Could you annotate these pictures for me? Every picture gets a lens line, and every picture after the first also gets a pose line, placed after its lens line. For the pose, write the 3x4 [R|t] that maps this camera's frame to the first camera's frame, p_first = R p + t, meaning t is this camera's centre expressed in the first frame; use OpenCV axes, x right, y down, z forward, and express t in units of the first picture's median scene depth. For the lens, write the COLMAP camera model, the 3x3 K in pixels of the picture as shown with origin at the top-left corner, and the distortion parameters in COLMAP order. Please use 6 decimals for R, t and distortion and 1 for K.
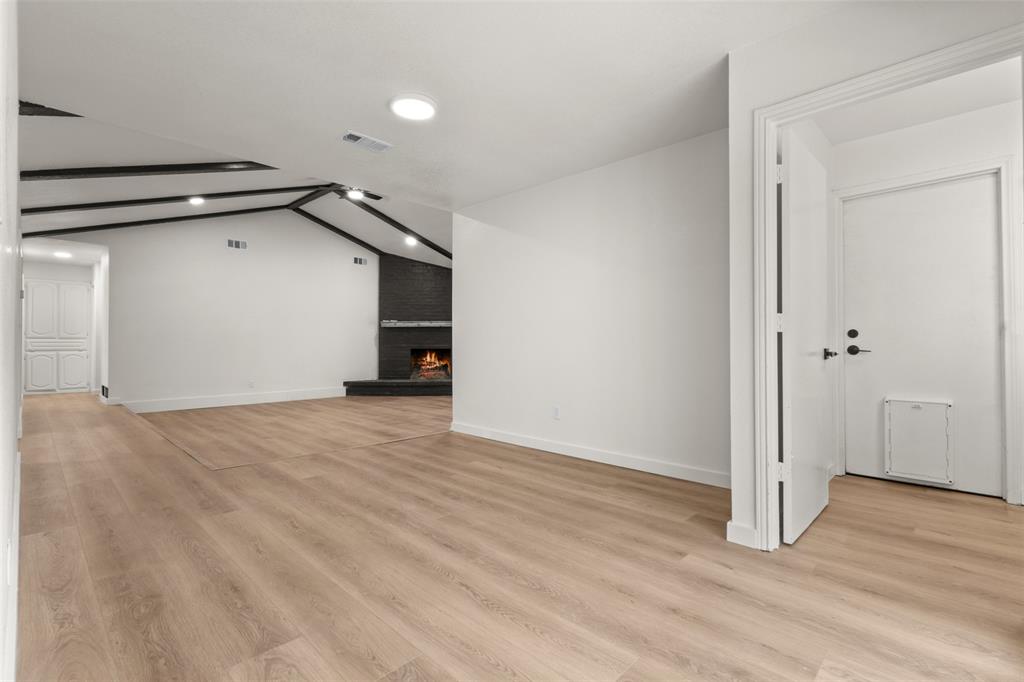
lens RADIAL K [[470.2, 0, 507.5], [0, 470.2, 349.2], [0, 0, 1]] dist [-0.001946, 0.001564]
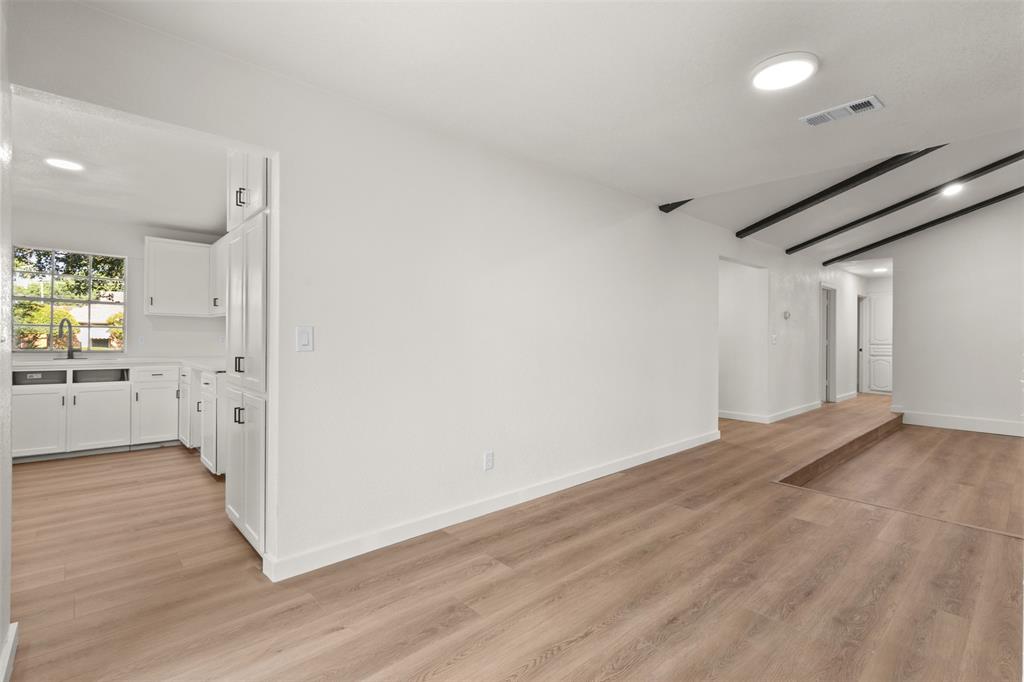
lens RADIAL K [[470.2, 0, 514.9], [0, 470.2, 337.6], [0, 0, 1]] dist [-0.001946, 0.001564]
pose [[-0.062112, -0.003802, -0.998062, 0.632871], [-0.016764, 0.999856, -0.002765, -0.075887], [0.997928, 0.016560, -0.062167, 0.642741]]
